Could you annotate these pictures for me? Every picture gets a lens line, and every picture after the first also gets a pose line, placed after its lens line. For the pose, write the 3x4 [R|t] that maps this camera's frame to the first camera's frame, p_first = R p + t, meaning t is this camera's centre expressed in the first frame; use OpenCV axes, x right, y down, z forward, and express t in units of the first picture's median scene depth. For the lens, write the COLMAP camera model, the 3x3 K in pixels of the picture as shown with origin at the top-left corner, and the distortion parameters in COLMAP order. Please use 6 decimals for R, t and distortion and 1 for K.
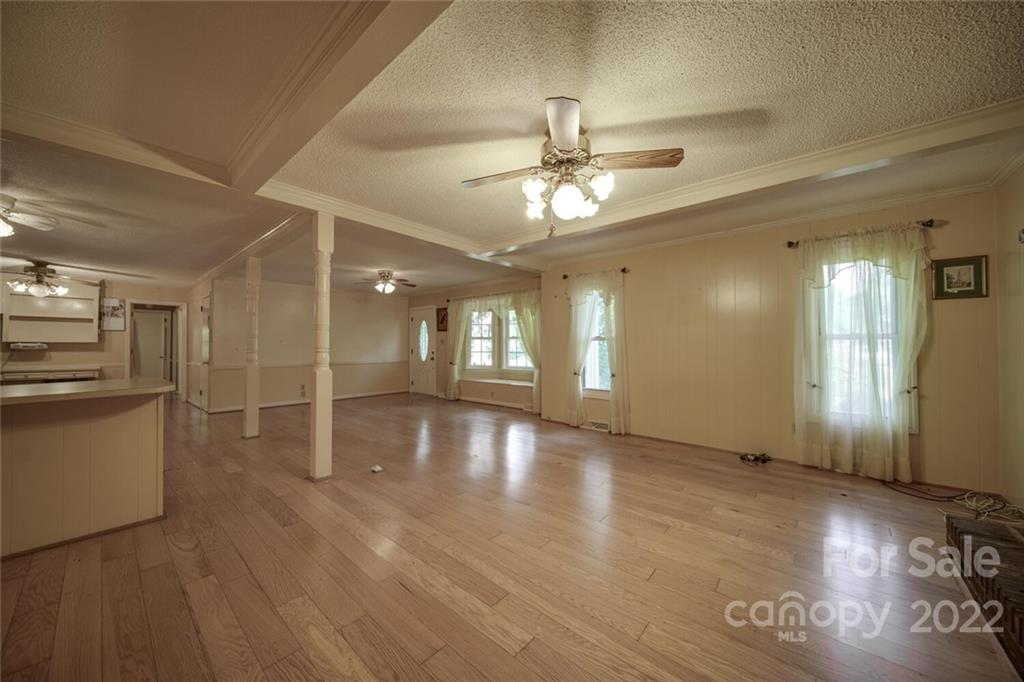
lens RADIAL K [[358.4, 0, 514.2], [0, 358.4, 341.6], [0, 0, 1]] dist [-0.004673, -0.000263]
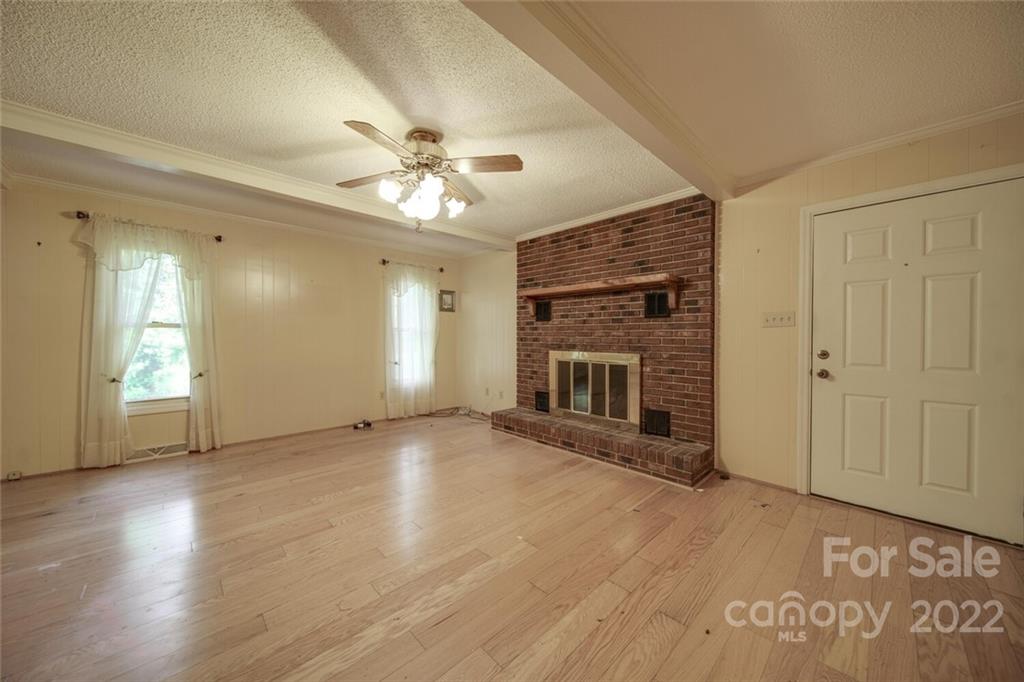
lens RADIAL K [[358.4, 0, 514.2], [0, 358.4, 341.6], [0, 0, 1]] dist [-0.004673, -0.000263]
pose [[0.091469, -0.015234, 0.995691, -0.593623], [-0.013495, 0.999772, 0.016536, 0.004711], [-0.995717, -0.014950, 0.091242, 0.403739]]
